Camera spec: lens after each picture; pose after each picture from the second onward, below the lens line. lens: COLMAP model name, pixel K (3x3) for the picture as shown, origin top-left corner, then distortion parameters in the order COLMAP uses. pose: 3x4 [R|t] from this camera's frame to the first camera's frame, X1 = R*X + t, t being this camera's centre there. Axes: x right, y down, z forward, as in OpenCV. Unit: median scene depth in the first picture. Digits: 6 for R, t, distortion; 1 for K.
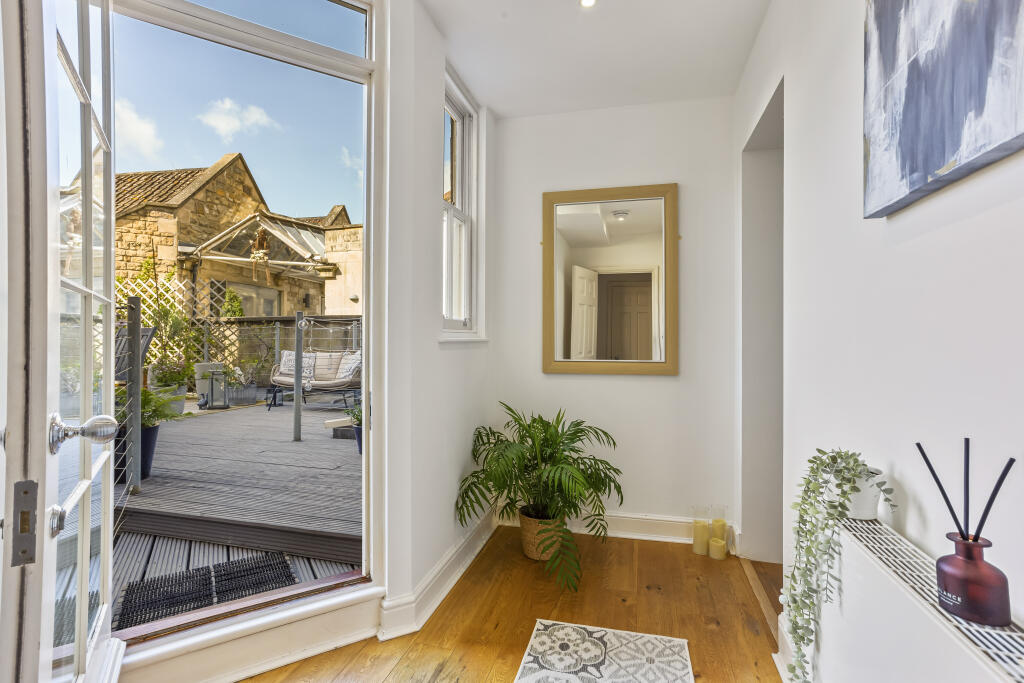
lens RADIAL K [[497.0, 0, 501.5], [0, 497.0, 333.1], [0, 0, 1]] dist [-0.032891, 0.041194]
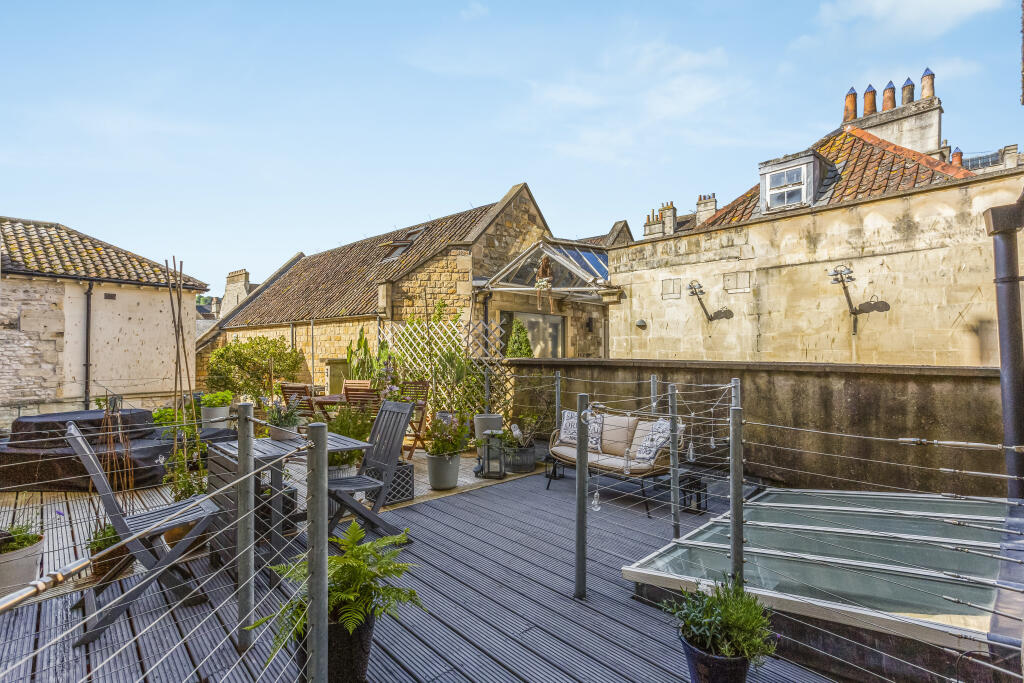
lens RADIAL K [[497.0, 0, 501.5], [0, 497.0, 333.1], [0, 0, 1]] dist [-0.032891, 0.041194]
pose [[0.852267, -0.018402, -0.522783, -0.052373], [0.005974, 0.999658, -0.025449, -0.035630], [0.523072, 0.018566, 0.852086, 0.129319]]
